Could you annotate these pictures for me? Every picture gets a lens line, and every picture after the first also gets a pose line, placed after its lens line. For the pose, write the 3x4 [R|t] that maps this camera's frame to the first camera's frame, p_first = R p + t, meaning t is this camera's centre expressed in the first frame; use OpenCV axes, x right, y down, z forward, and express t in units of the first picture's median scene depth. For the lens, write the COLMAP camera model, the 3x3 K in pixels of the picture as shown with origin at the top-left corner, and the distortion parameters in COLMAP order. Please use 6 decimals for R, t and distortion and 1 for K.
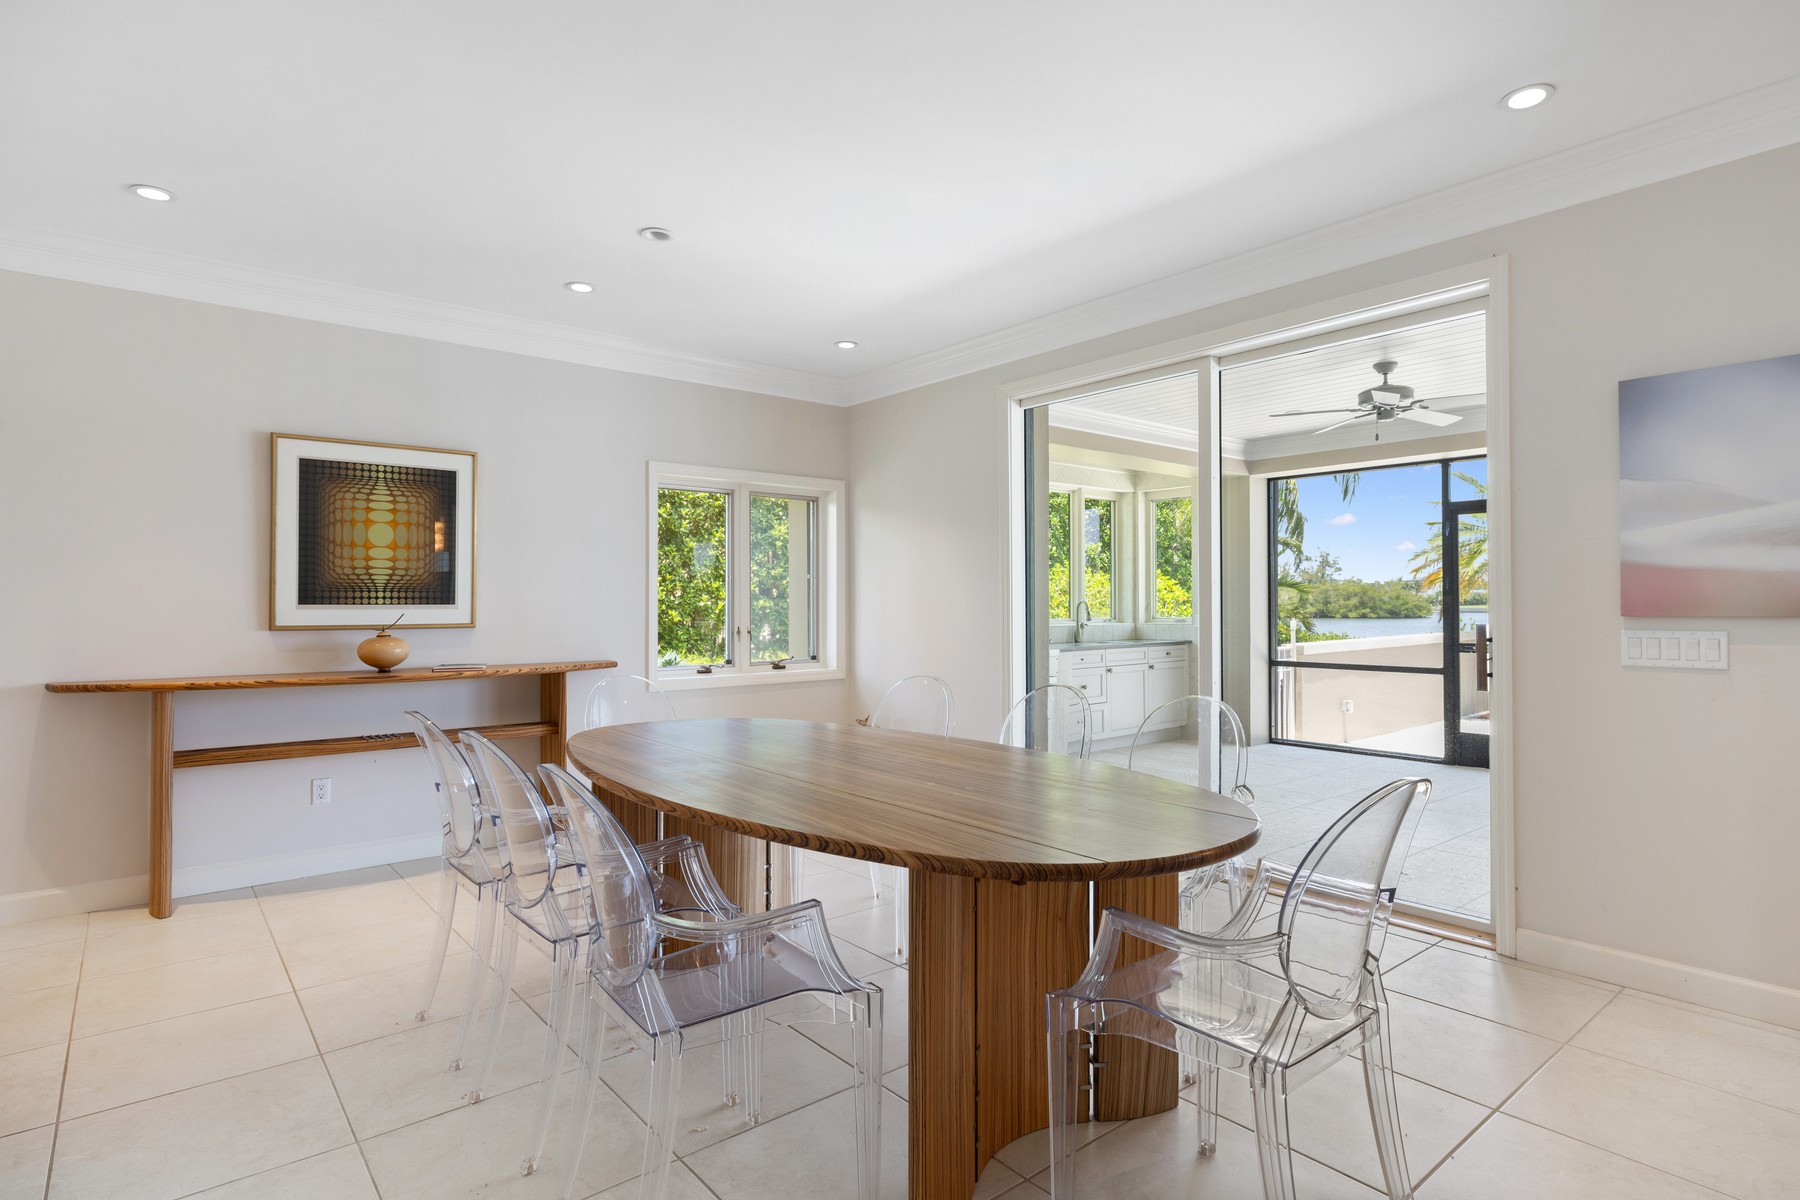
lens RADIAL K [[929.8, 0, 900.0], [0, 929.8, 600.0], [0, 0, 1]] dist [-0.000893, -0.000070]
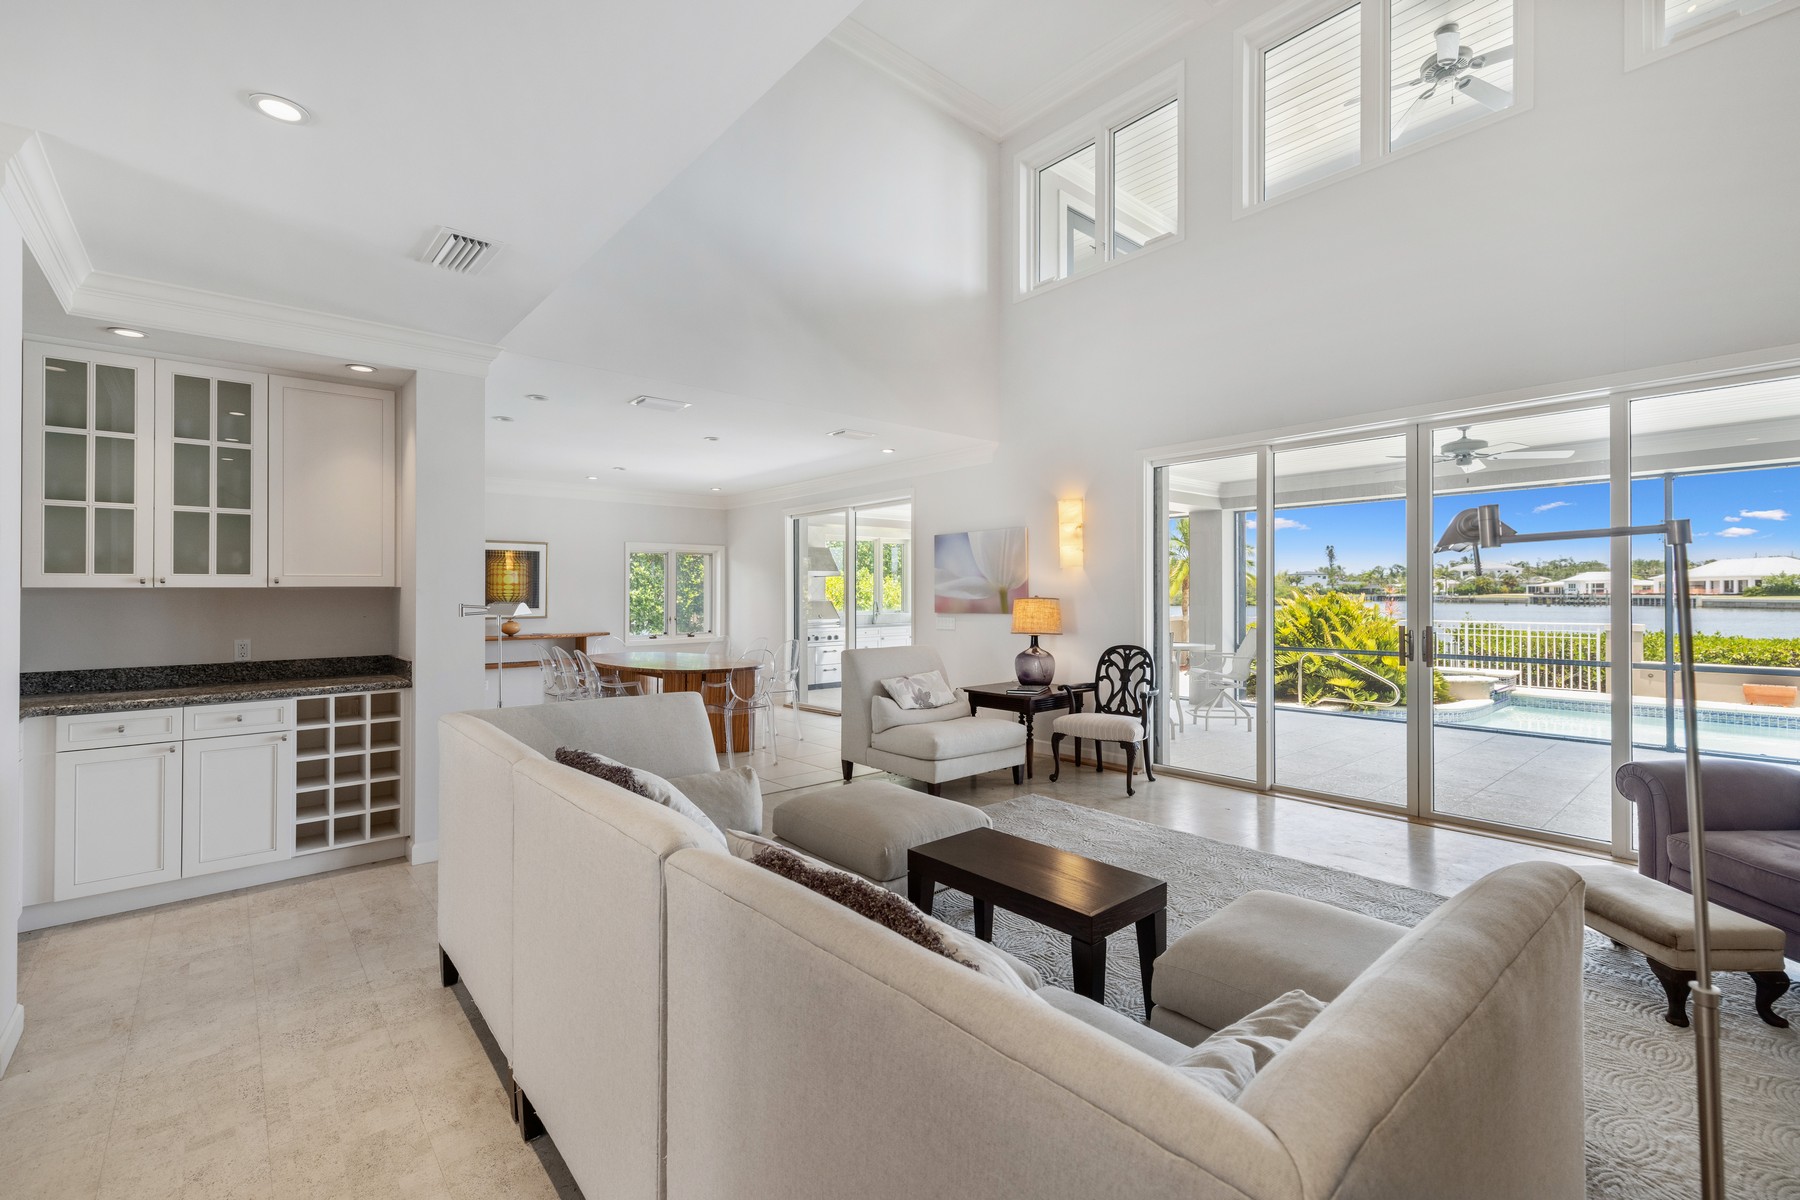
lens RADIAL K [[784.3, 0, 918.0], [0, 784.3, 593.1], [0, 0, 1]] dist [-0.000894, -0.000397]
pose [[0.998930, -0.003718, 0.046089, 0.398973], [0.003617, 0.999991, 0.002269, -0.034872], [-0.046097, -0.002100, 0.998935, -1.056053]]
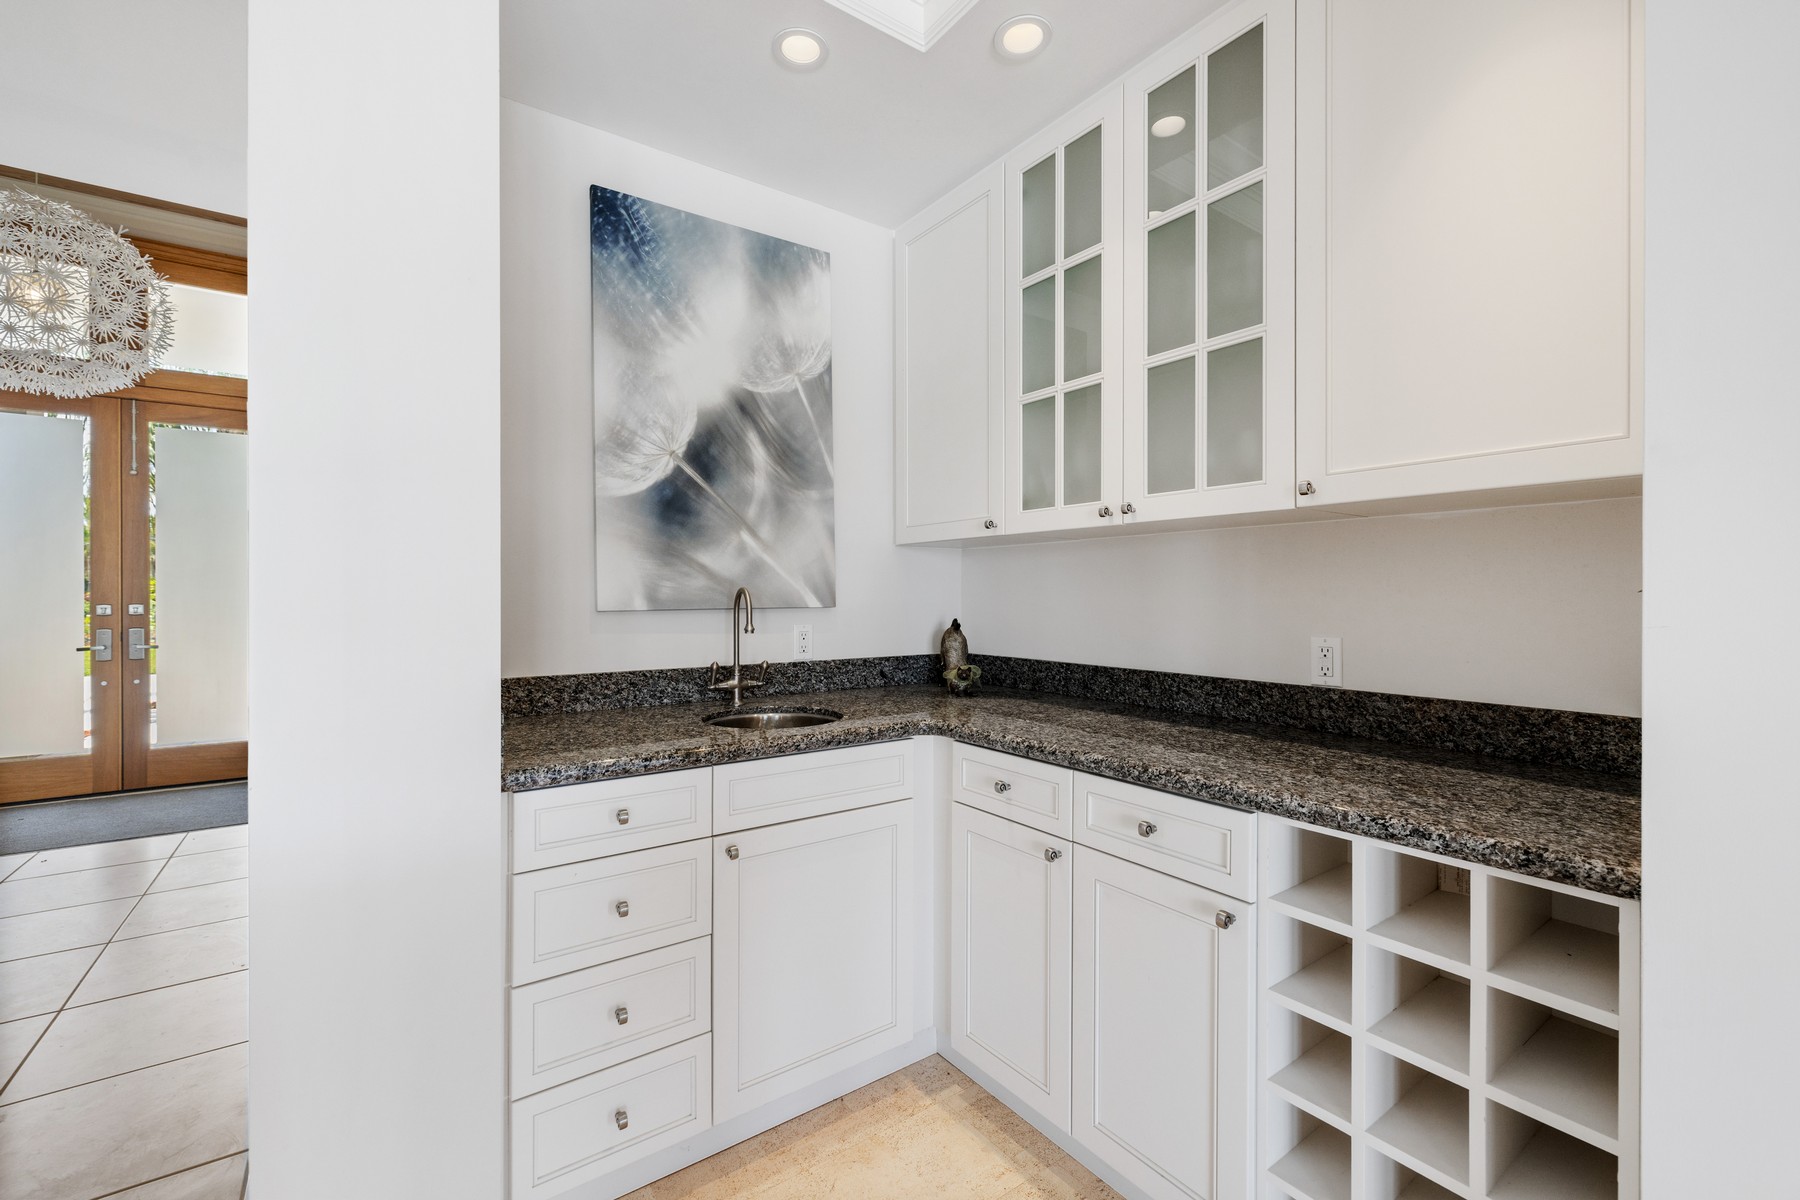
lens RADIAL K [[752.9, 0, 896.5], [0, 752.9, 590.6], [0, 0, 1]] dist [0.002216, 0.000299]
pose [[-0.054128, -0.002388, -0.998531, 0.047461], [0.002478, 0.999994, -0.002526, -0.004313], [0.998531, -0.002612, -0.054122, -0.284195]]
